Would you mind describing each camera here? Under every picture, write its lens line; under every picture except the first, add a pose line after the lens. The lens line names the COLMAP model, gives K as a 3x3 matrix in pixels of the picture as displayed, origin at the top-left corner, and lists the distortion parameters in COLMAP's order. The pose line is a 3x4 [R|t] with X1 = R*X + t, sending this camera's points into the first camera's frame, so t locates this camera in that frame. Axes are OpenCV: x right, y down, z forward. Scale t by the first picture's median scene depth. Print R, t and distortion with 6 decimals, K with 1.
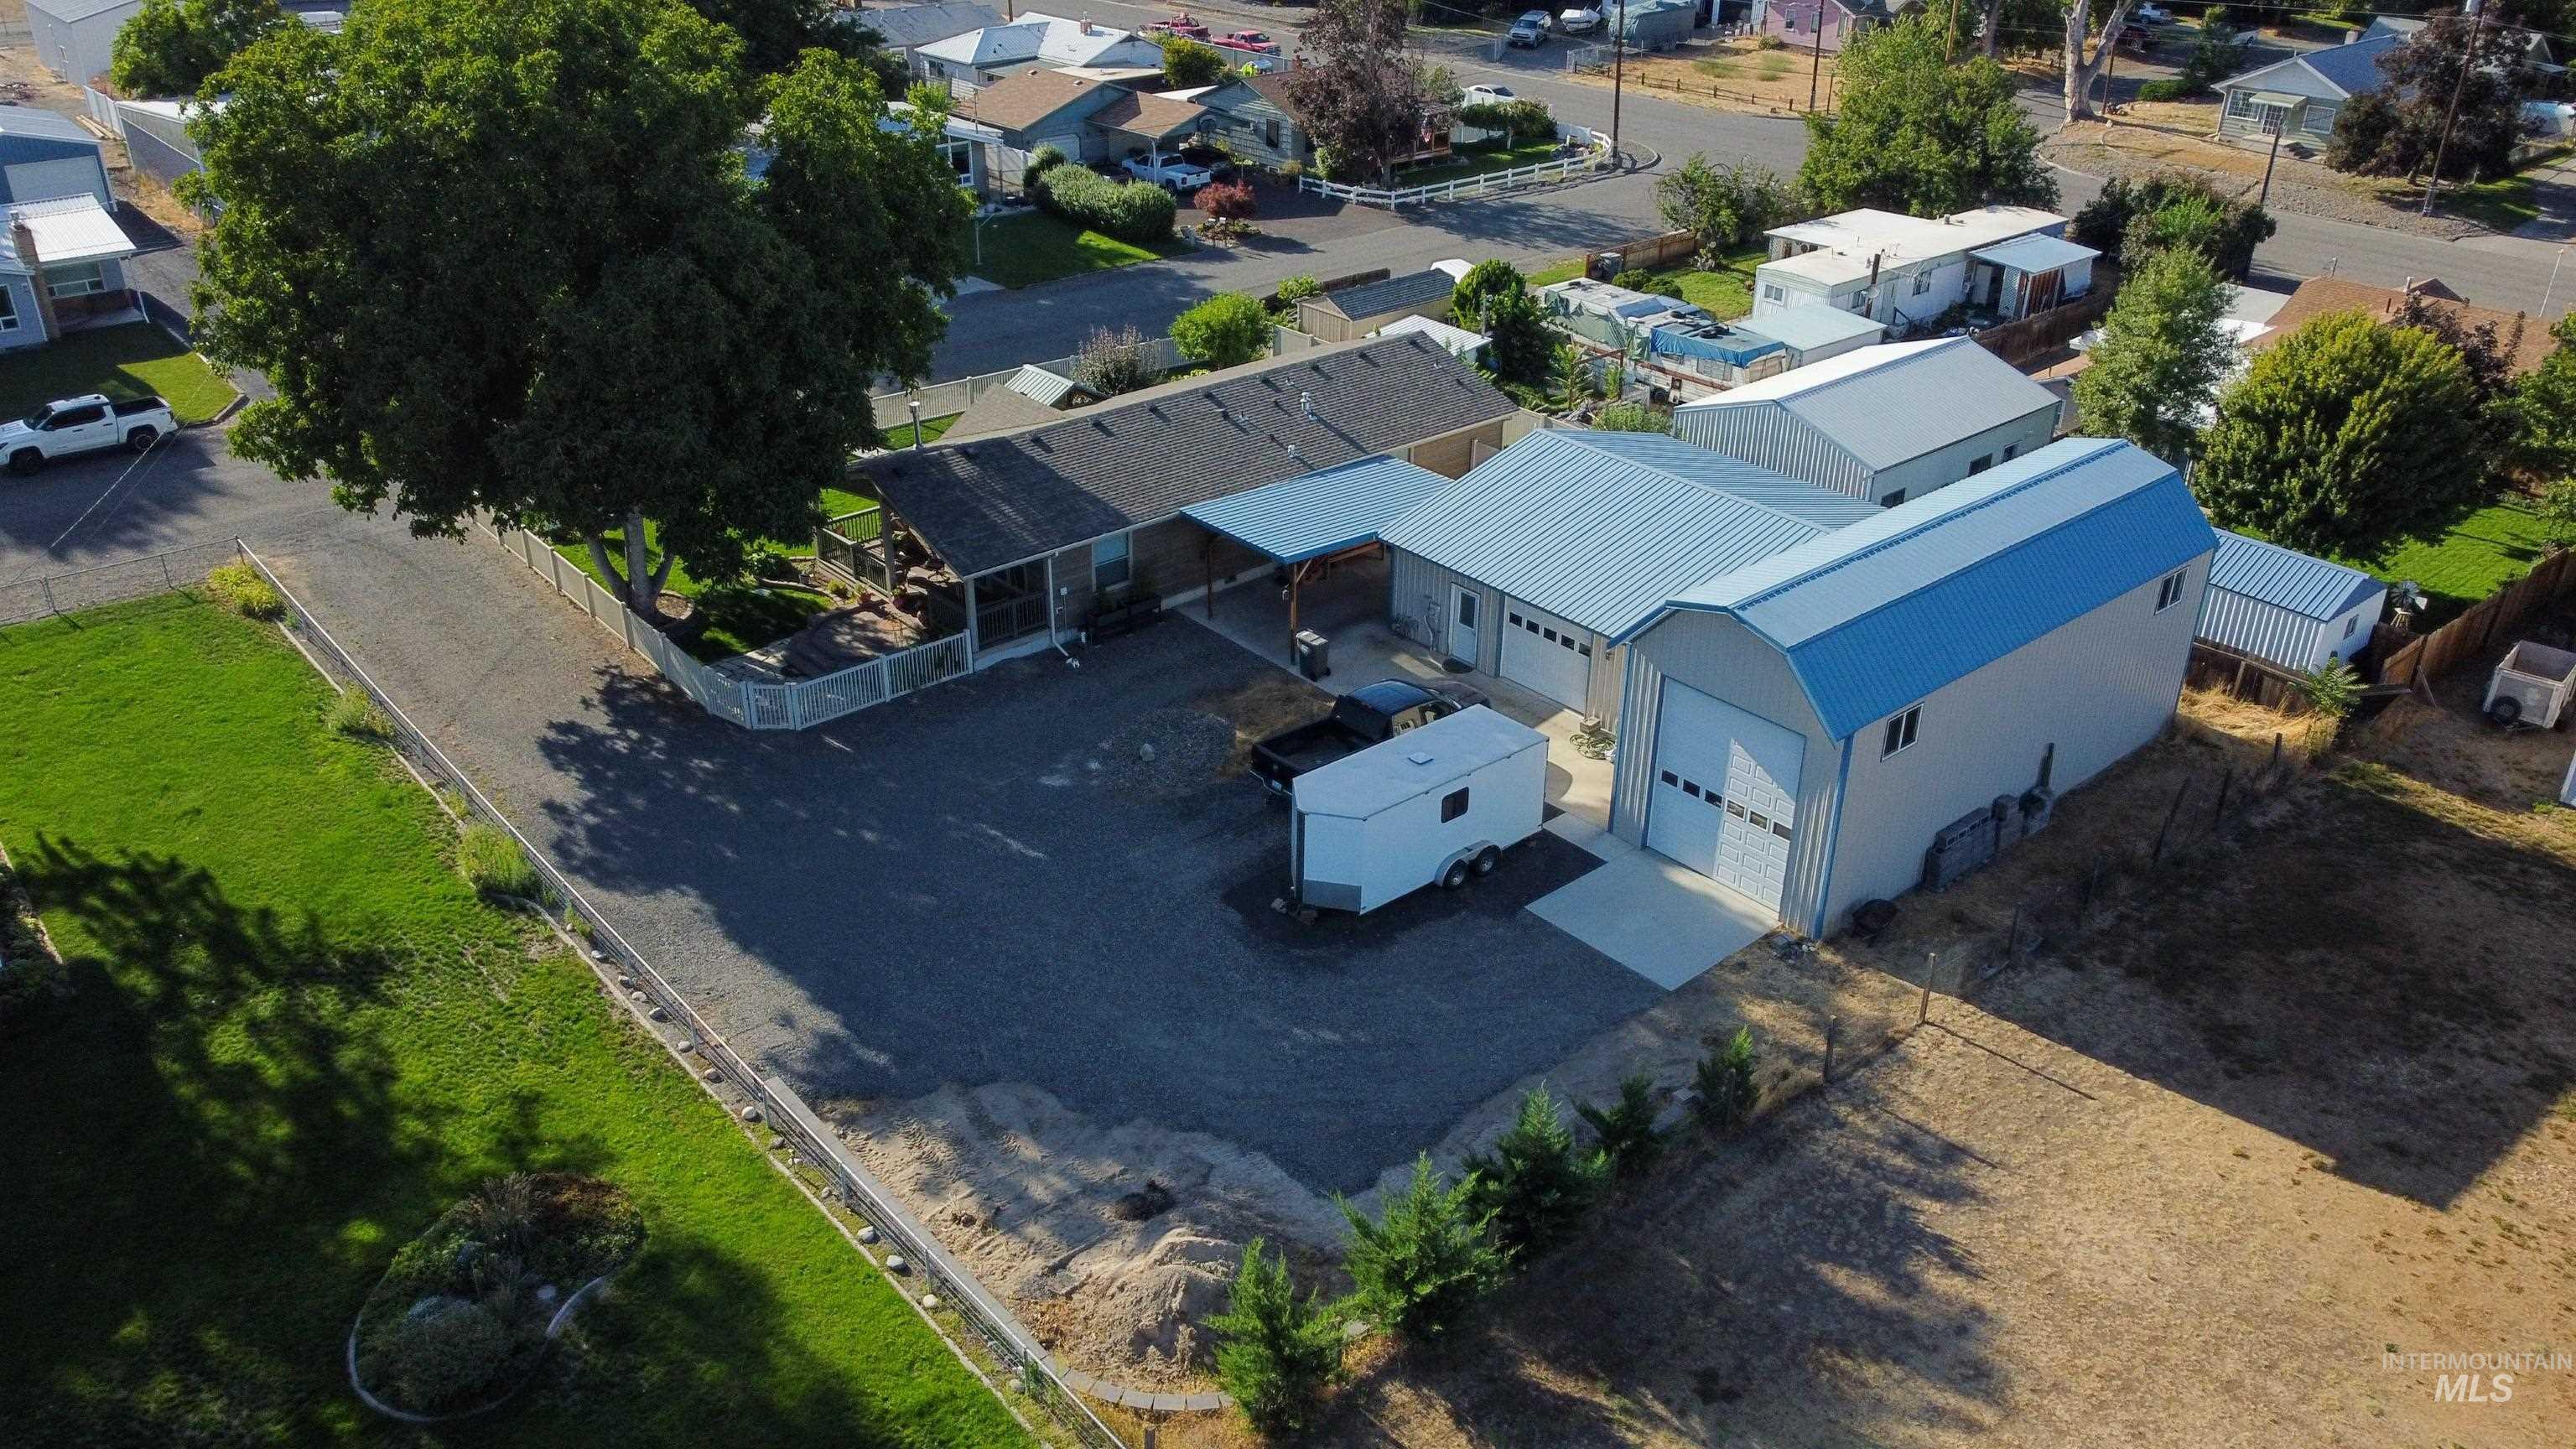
lens RADIAL K [[1955.0, 0, 1274.3], [0, 1955.0, 724.6], [0, 0, 1]] dist [0.005952, -0.008544]
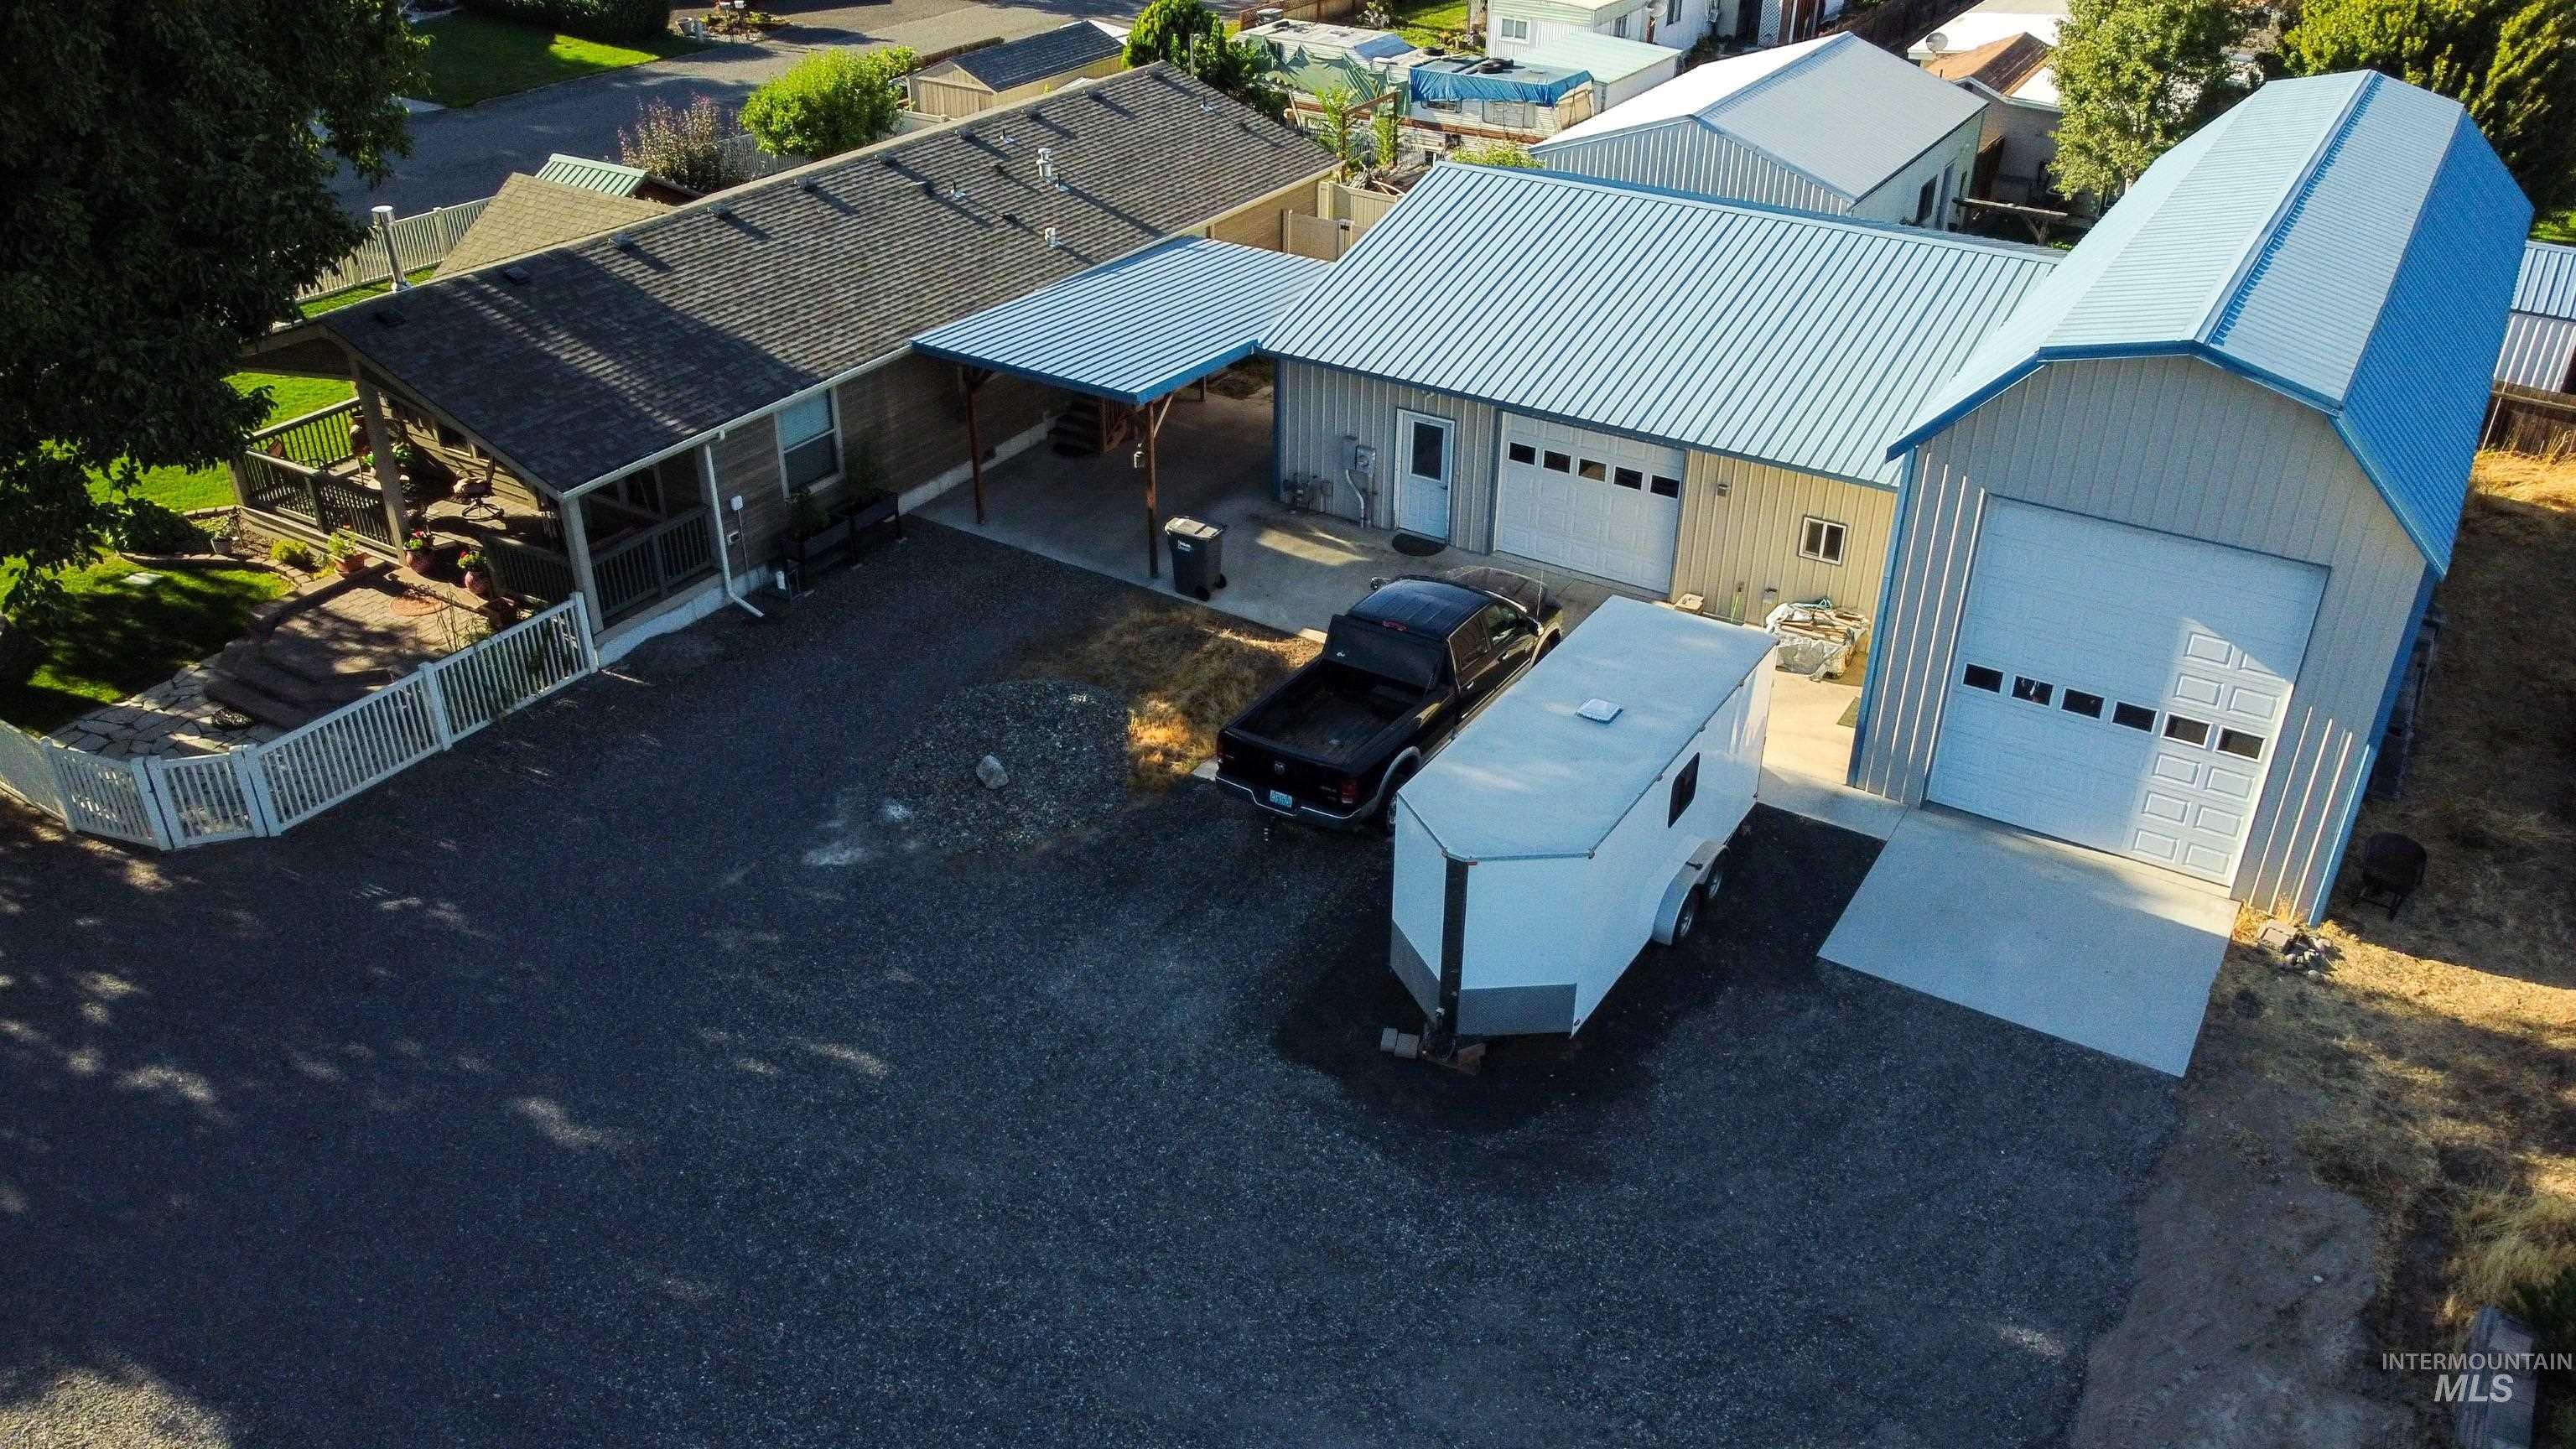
lens RADIAL K [[1955.0, 0, 1278.5], [0, 1955.0, 723.8], [0, 0, 1]] dist [0.005952, -0.008544]
pose [[0.954171, -0.153073, 0.257150, -0.123571], [0.140735, 0.987856, 0.065834, -0.022512], [-0.264105, -0.026627, 0.964126, 0.452110]]
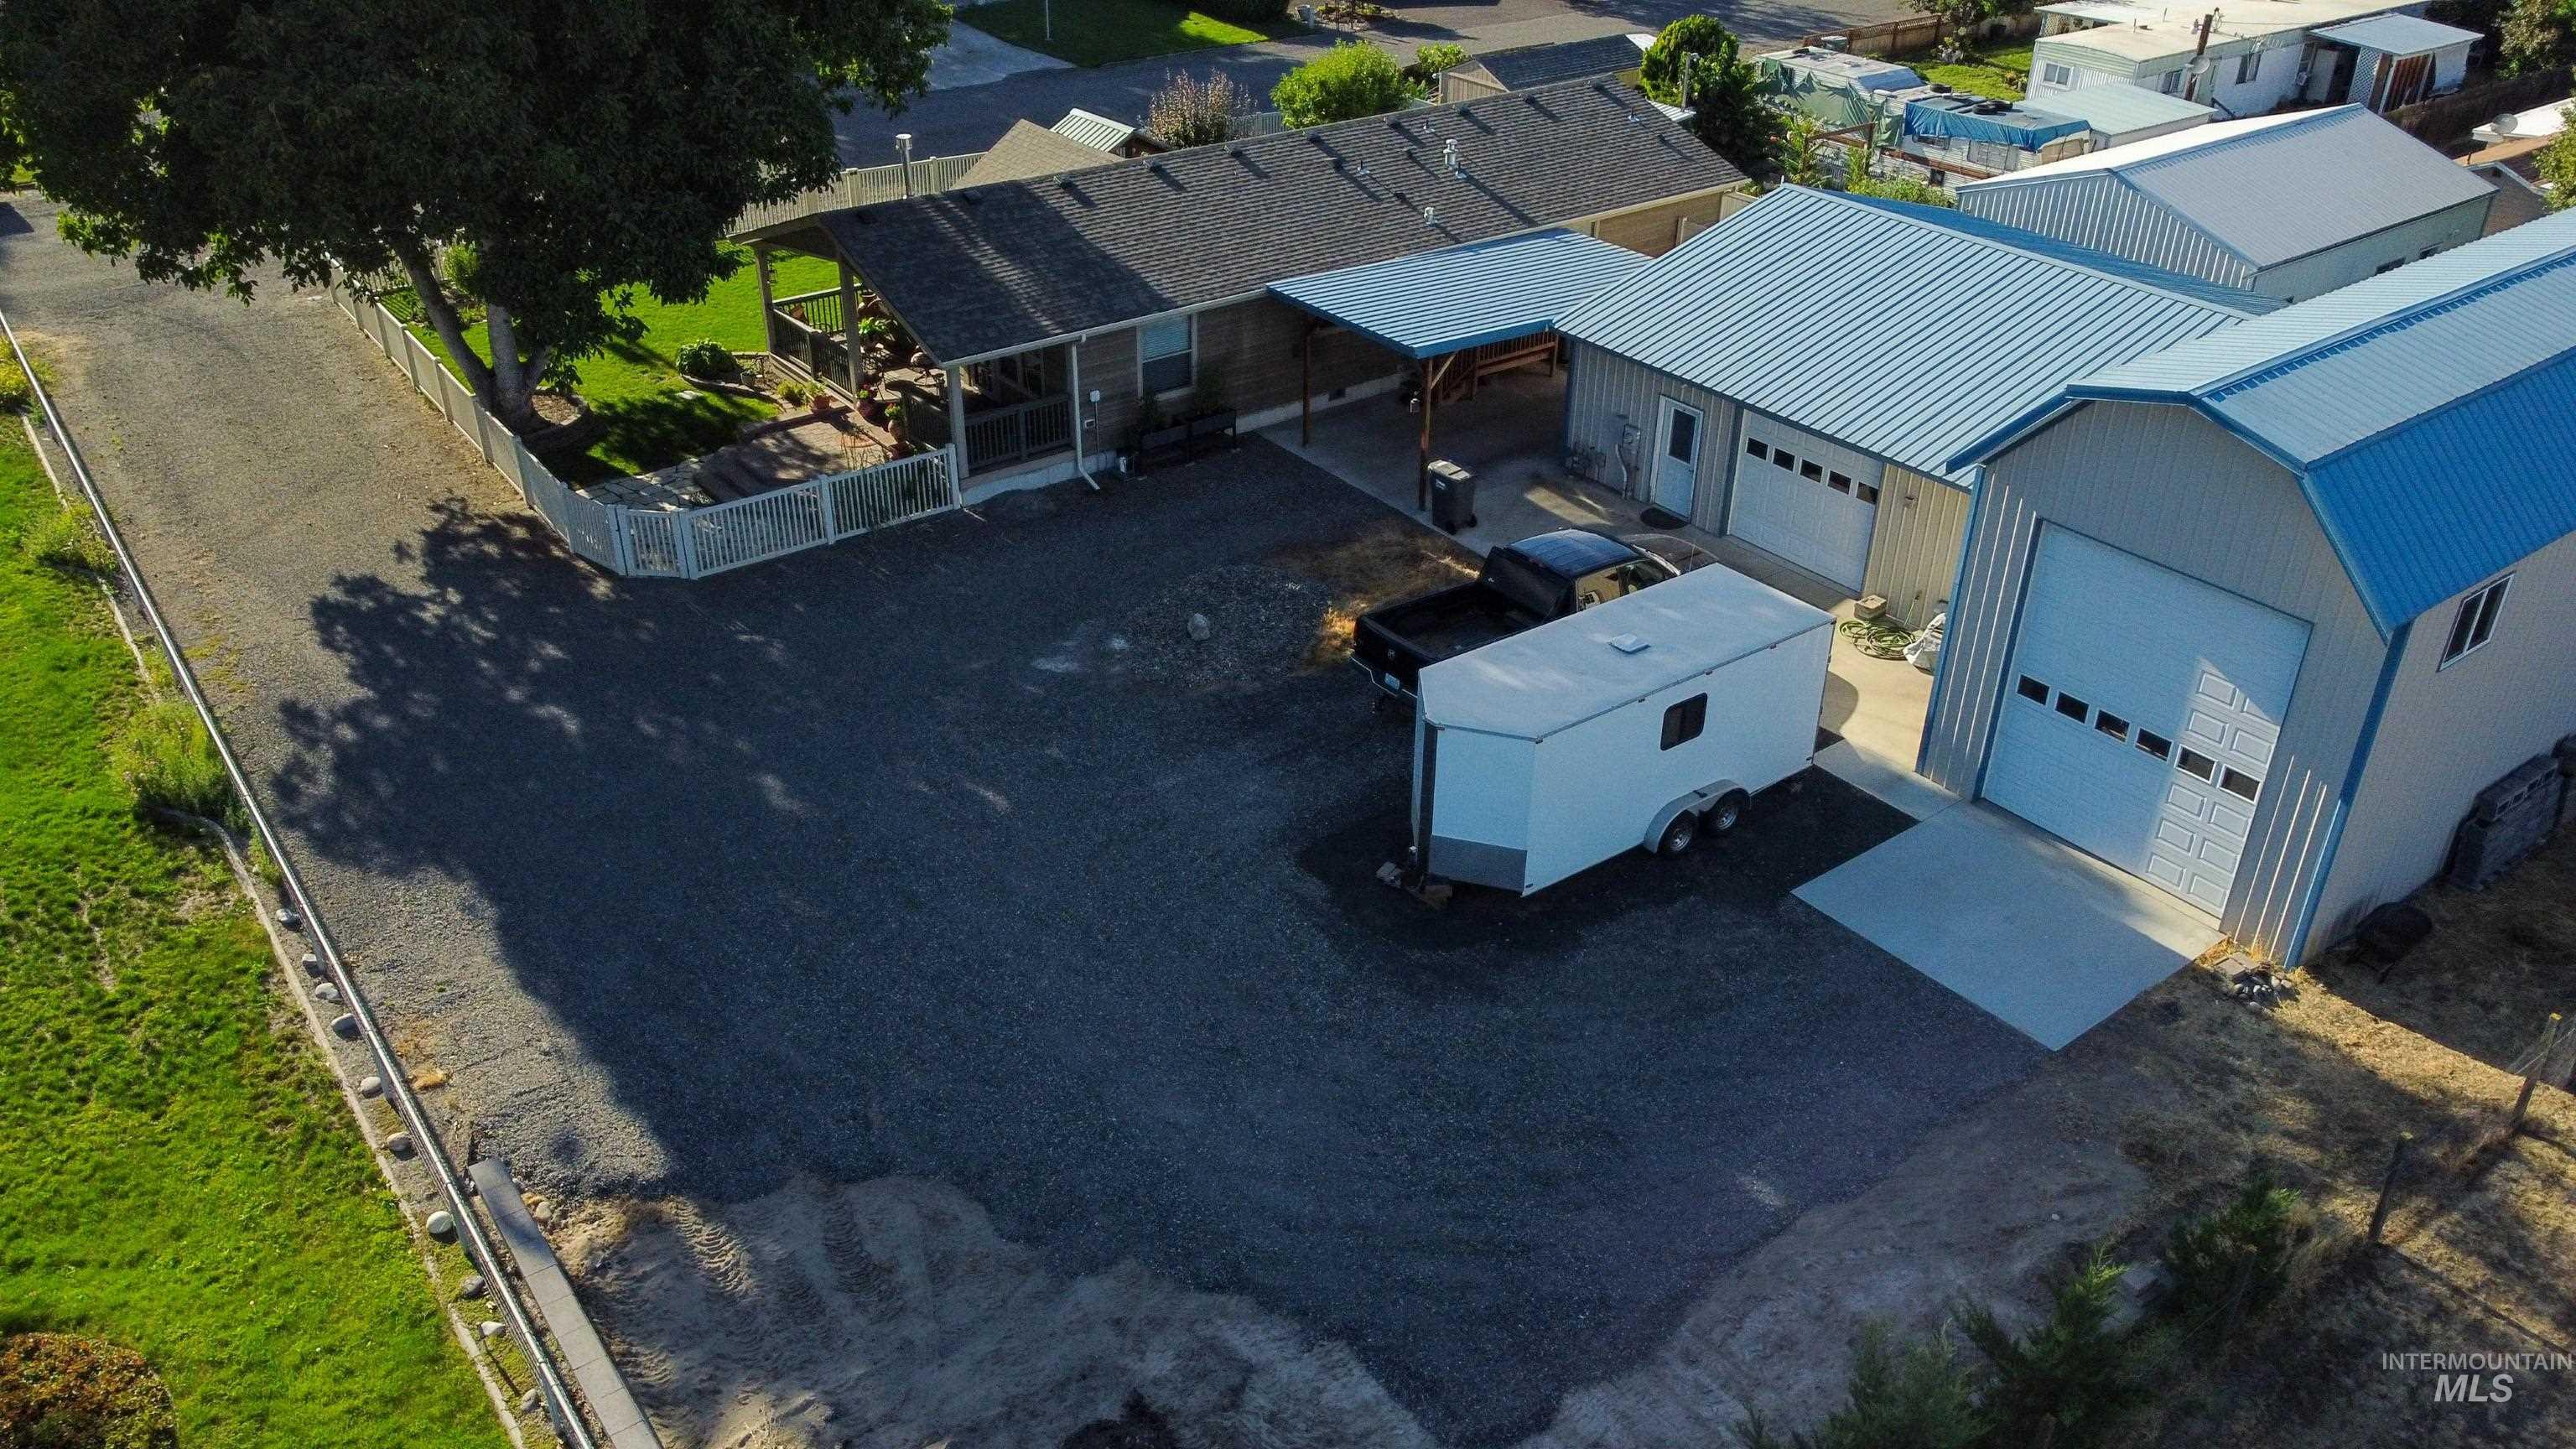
lens RADIAL K [[1955.0, 0, 1276.4], [0, 1955.0, 722.4], [0, 0, 1]] dist [0.005952, -0.008544]
pose [[0.997798, 0.033767, -0.057084, 0.000311], [-0.031134, 0.998437, 0.046407, 0.014674], [0.058562, -0.044528, 0.997290, 0.330930]]
